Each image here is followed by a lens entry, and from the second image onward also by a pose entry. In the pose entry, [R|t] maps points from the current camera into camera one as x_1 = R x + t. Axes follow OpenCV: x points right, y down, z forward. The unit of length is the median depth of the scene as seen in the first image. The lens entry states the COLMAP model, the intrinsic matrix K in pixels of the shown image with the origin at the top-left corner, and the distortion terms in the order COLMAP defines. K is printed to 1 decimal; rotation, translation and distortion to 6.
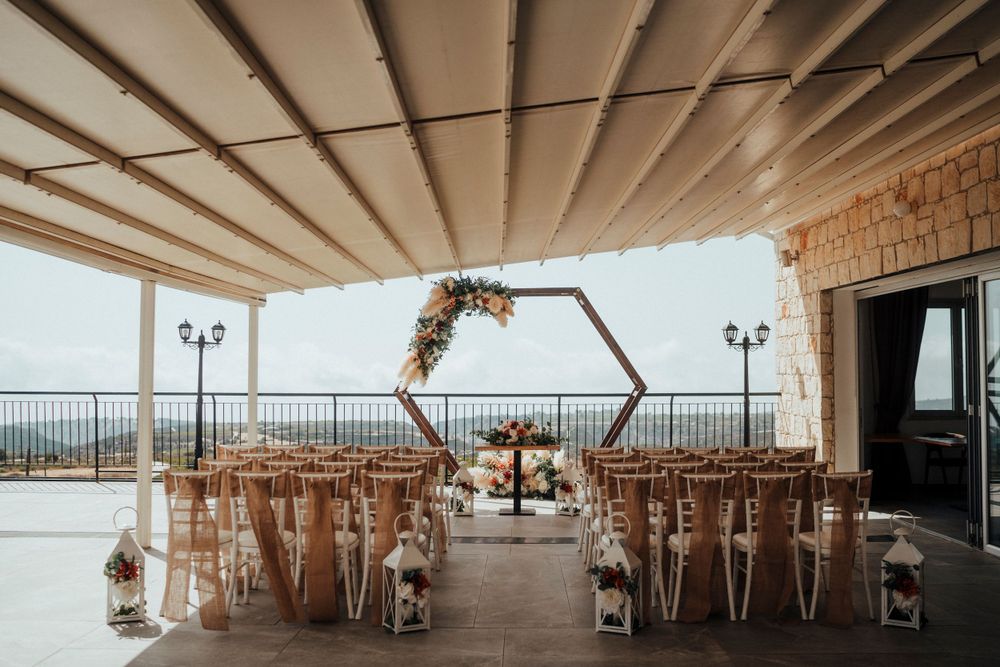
lens RADIAL K [[982.1, 0, 507.0], [0, 982.1, 303.1], [0, 0, 1]] dist [-0.095028, 0.005406]
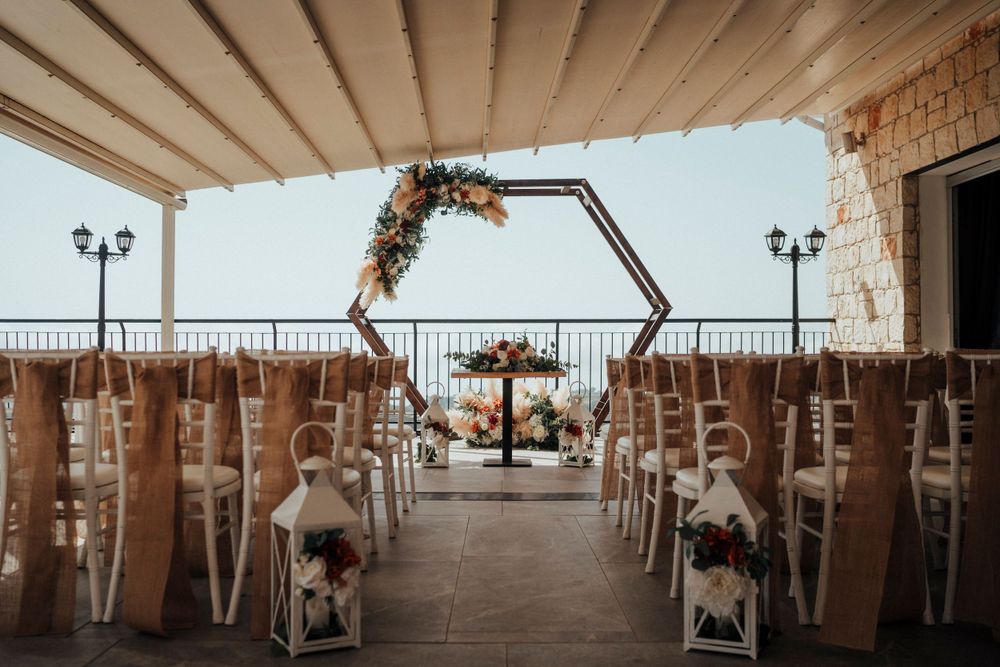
lens RADIAL K [[970.7, 0, 499.9], [0, 970.7, 304.4], [0, 0, 1]] dist [-0.073651, 0.004607]
pose [[0.999871, 0.001096, 0.016030, -0.006782], [-0.001463, 0.999736, 0.022913, 0.070183], [-0.016001, -0.022933, 0.999609, 0.243277]]
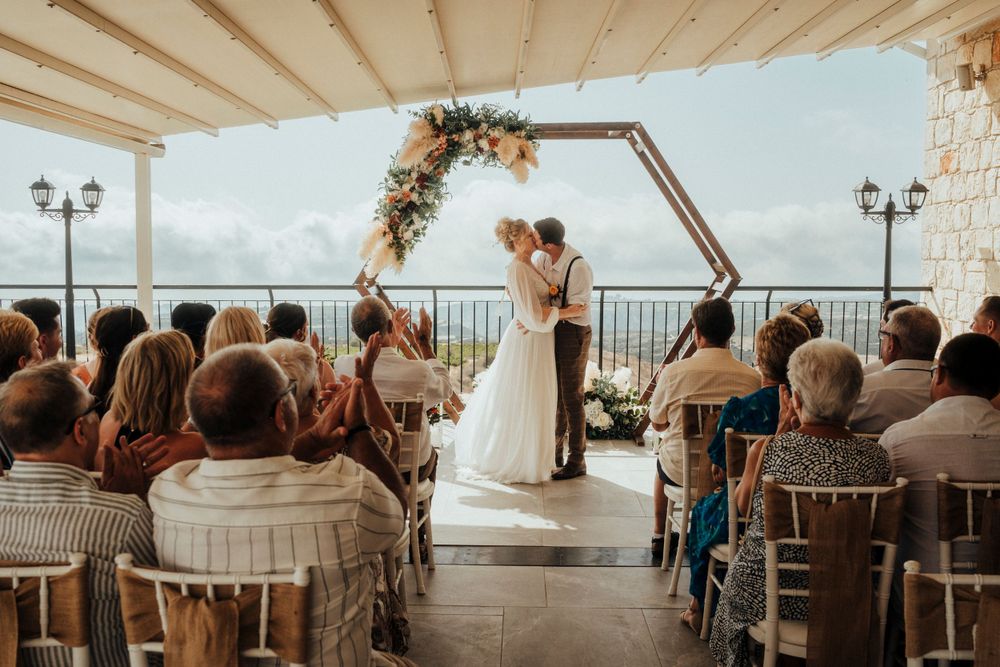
lens RADIAL K [[994.6, 0, 495.9], [0, 994.6, 315.8], [0, 0, 1]] dist [-0.096676, 0.118461]
pose [[0.999915, 0.002893, -0.012728, -0.012518], [-0.001264, 0.992009, 0.126163, 0.029911], [0.012991, -0.126136, 0.991928, 0.361224]]
